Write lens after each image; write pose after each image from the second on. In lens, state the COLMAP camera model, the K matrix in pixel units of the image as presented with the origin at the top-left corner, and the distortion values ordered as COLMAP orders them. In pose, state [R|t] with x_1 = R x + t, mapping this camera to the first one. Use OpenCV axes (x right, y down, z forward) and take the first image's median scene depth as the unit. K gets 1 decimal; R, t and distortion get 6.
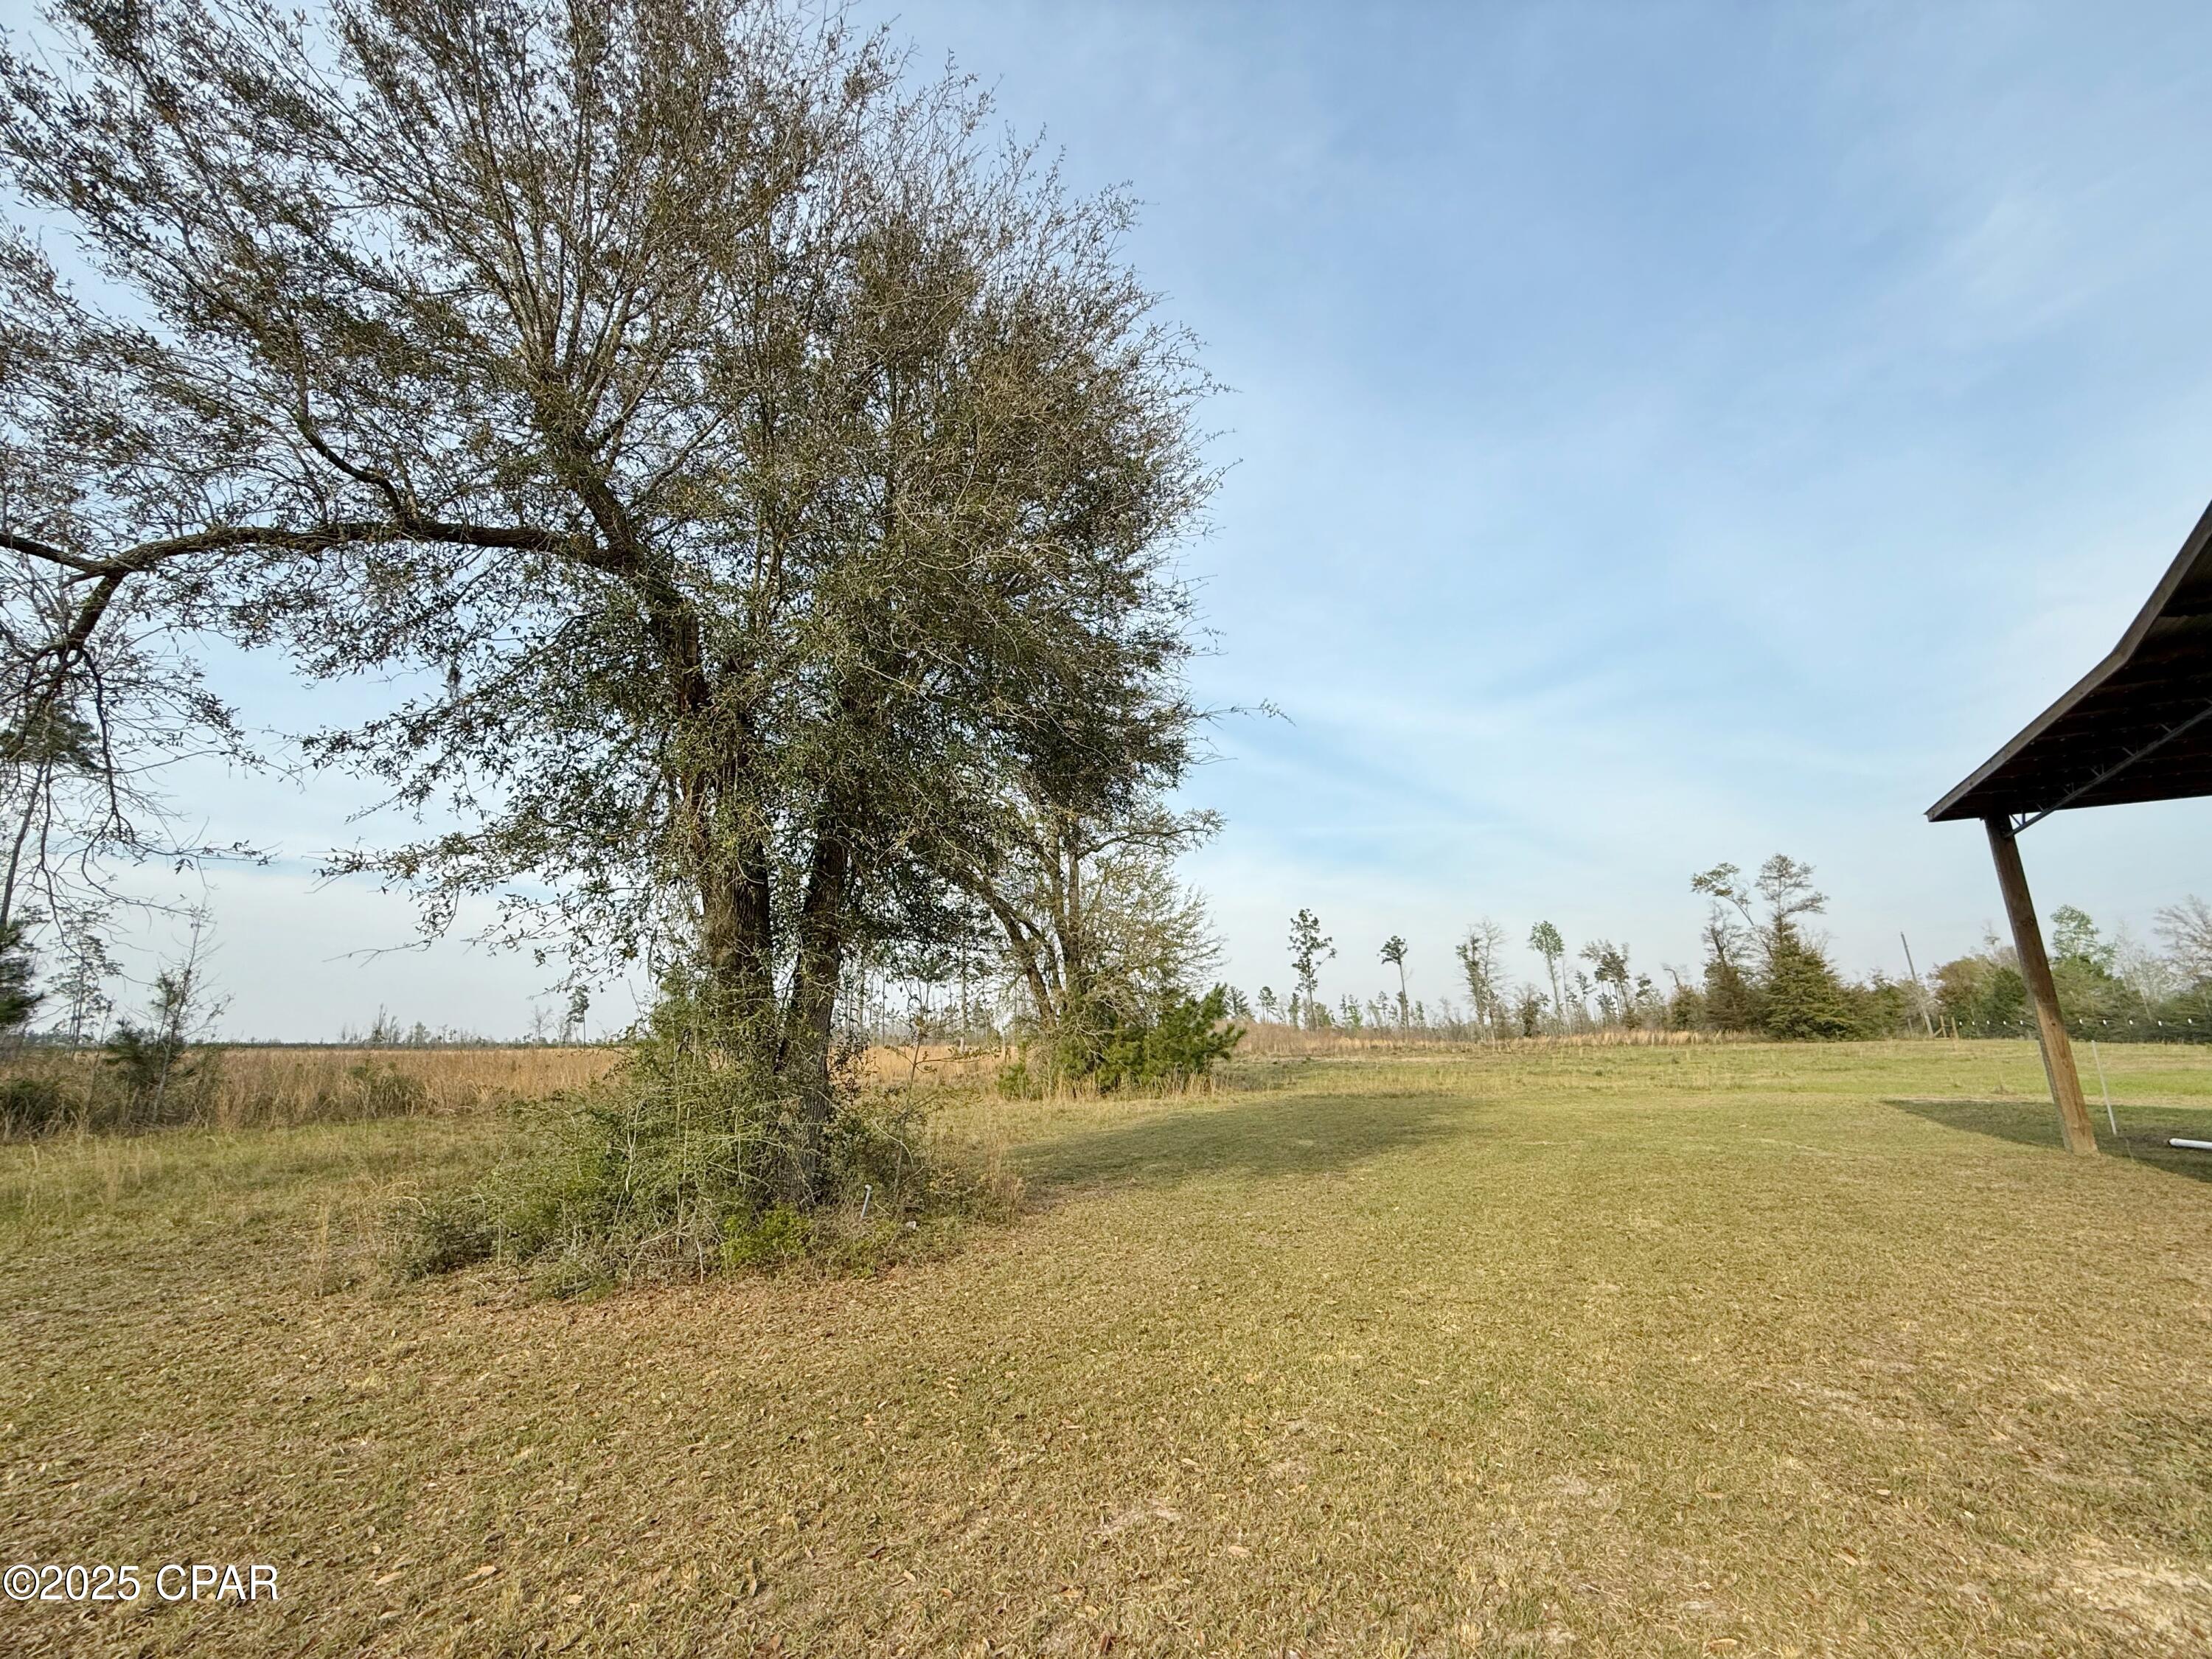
lens RADIAL K [[884.2, 0, 1098.6], [0, 884.2, 830.9], [0, 0, 1]] dist [0.001805, 0.000215]
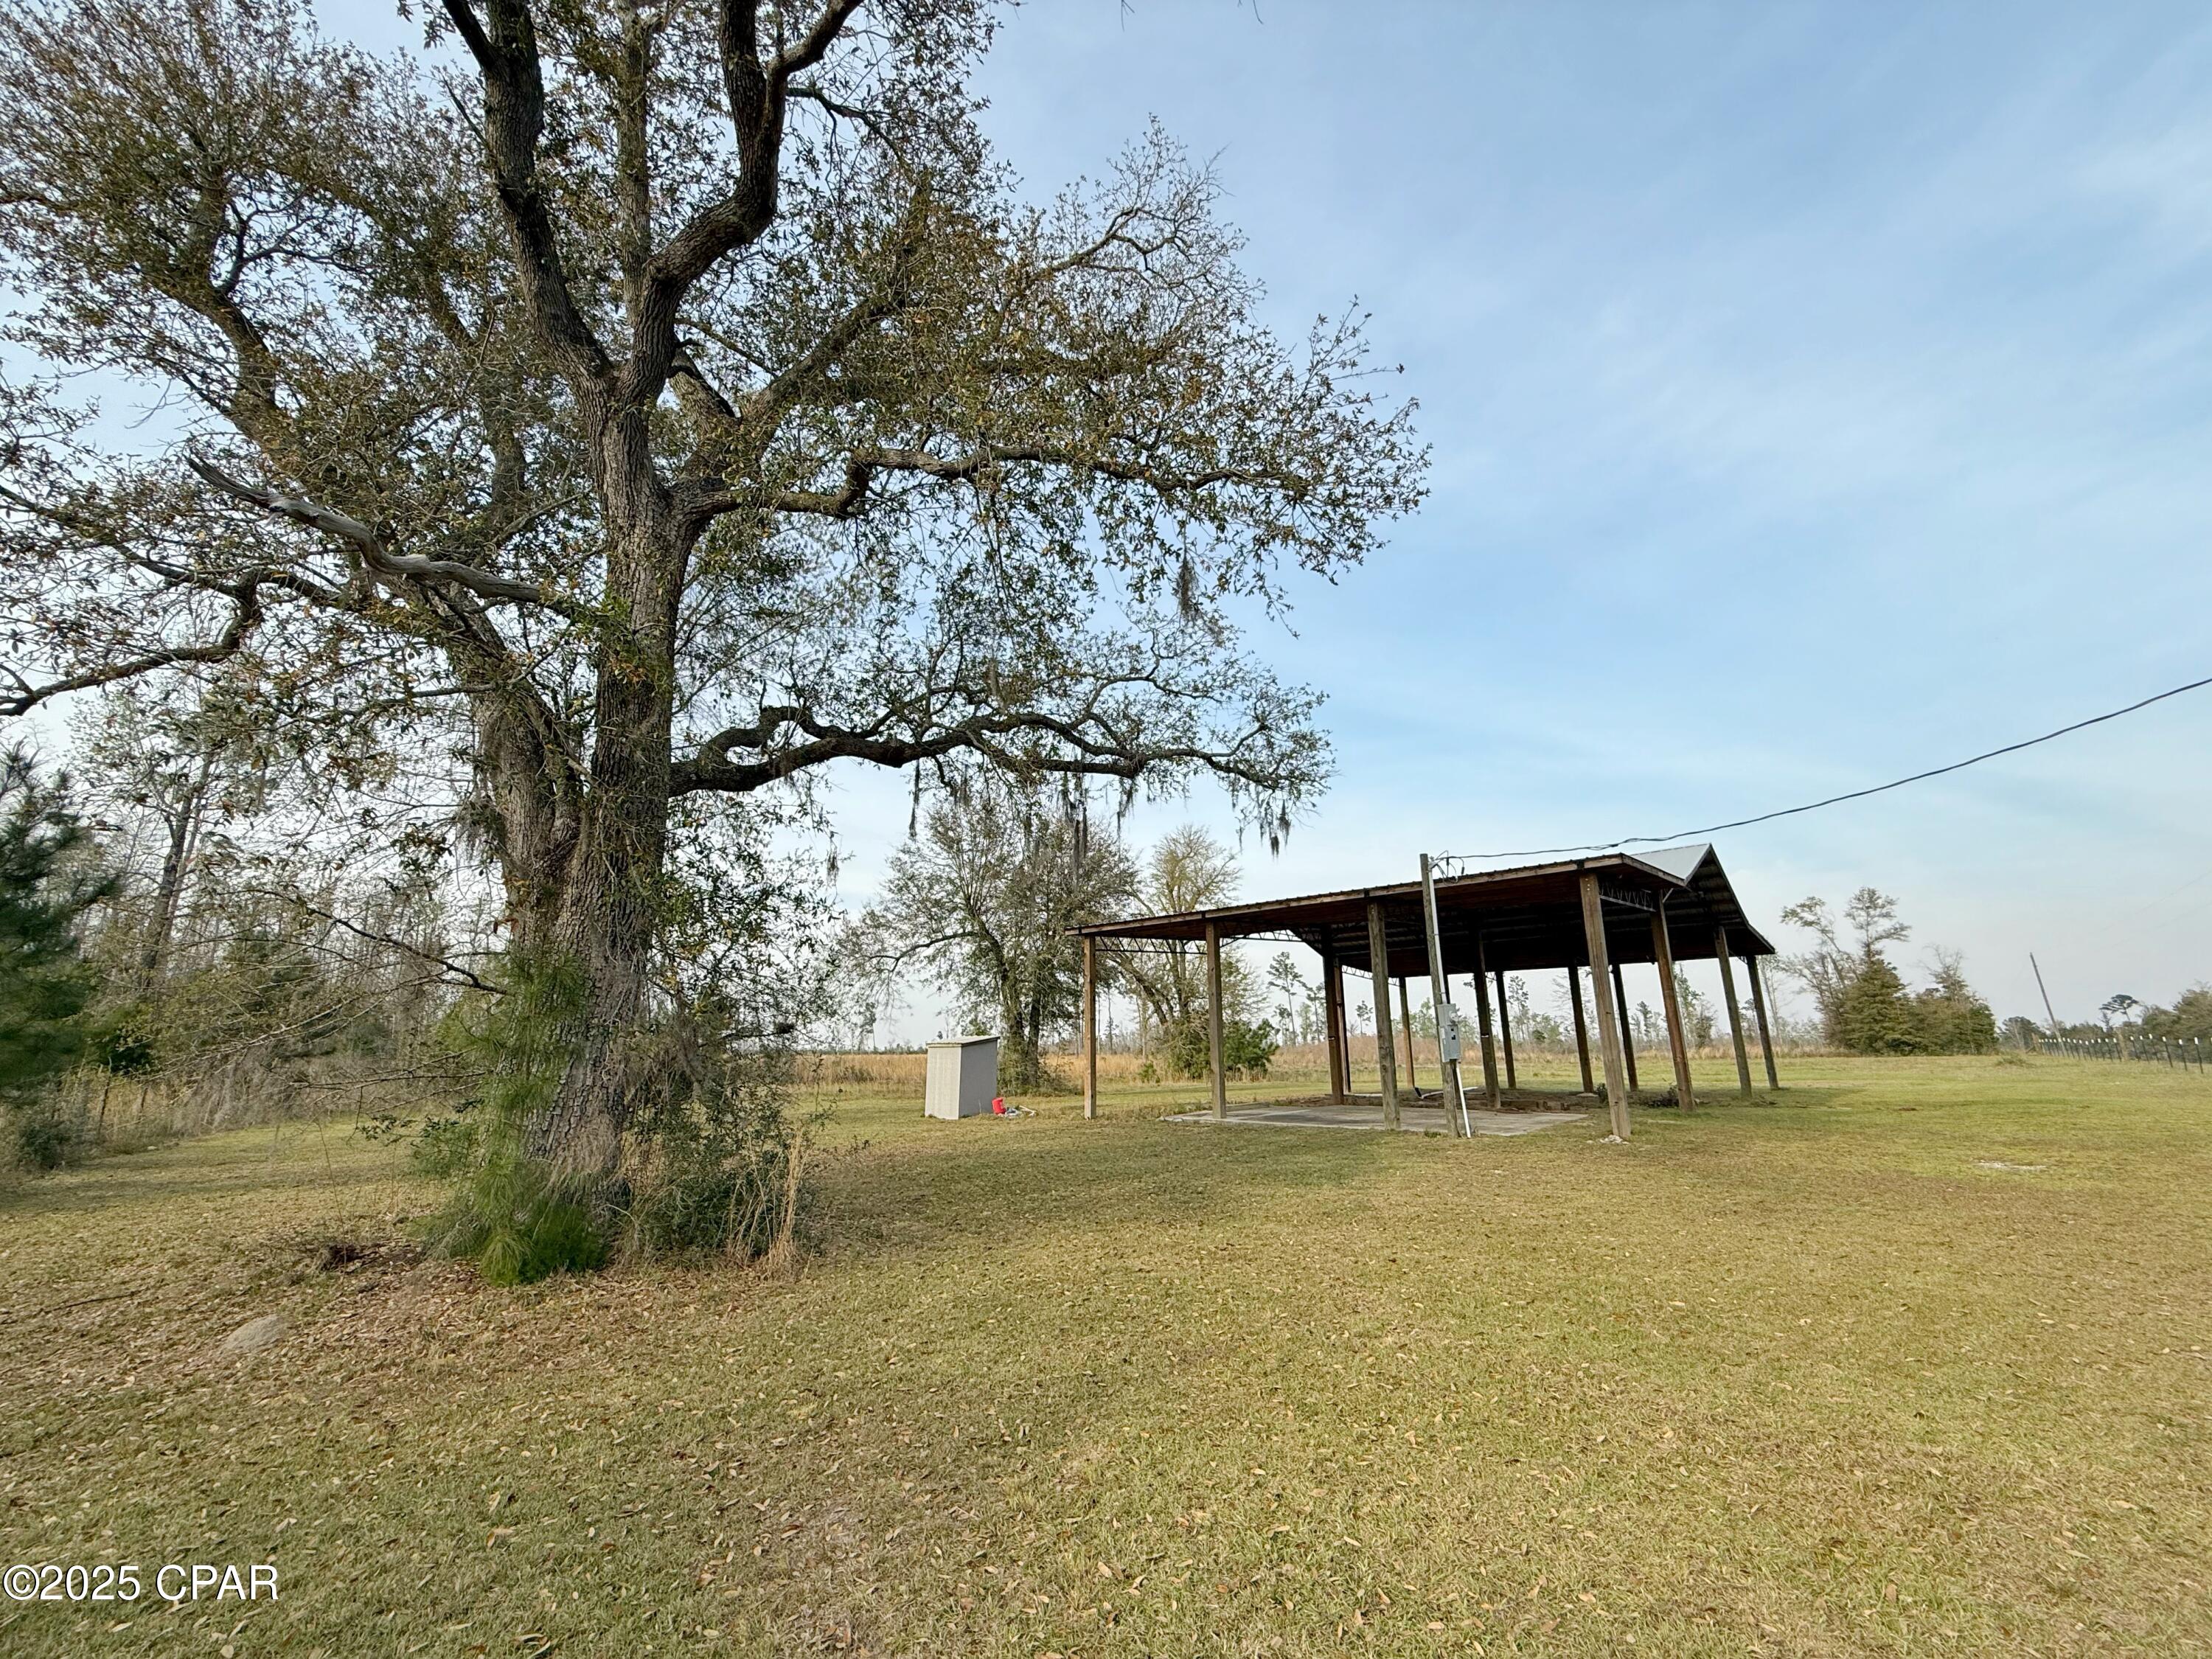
lens RADIAL K [[884.2, 0, 1098.6], [0, 884.2, 830.9], [0, 0, 1]] dist [0.001805, 0.000215]
pose [[0.967473, -0.054732, -0.246982, 0.116759], [0.052205, 0.998496, -0.016771, -0.078651], [0.247529, 0.003332, 0.968875, -0.327021]]
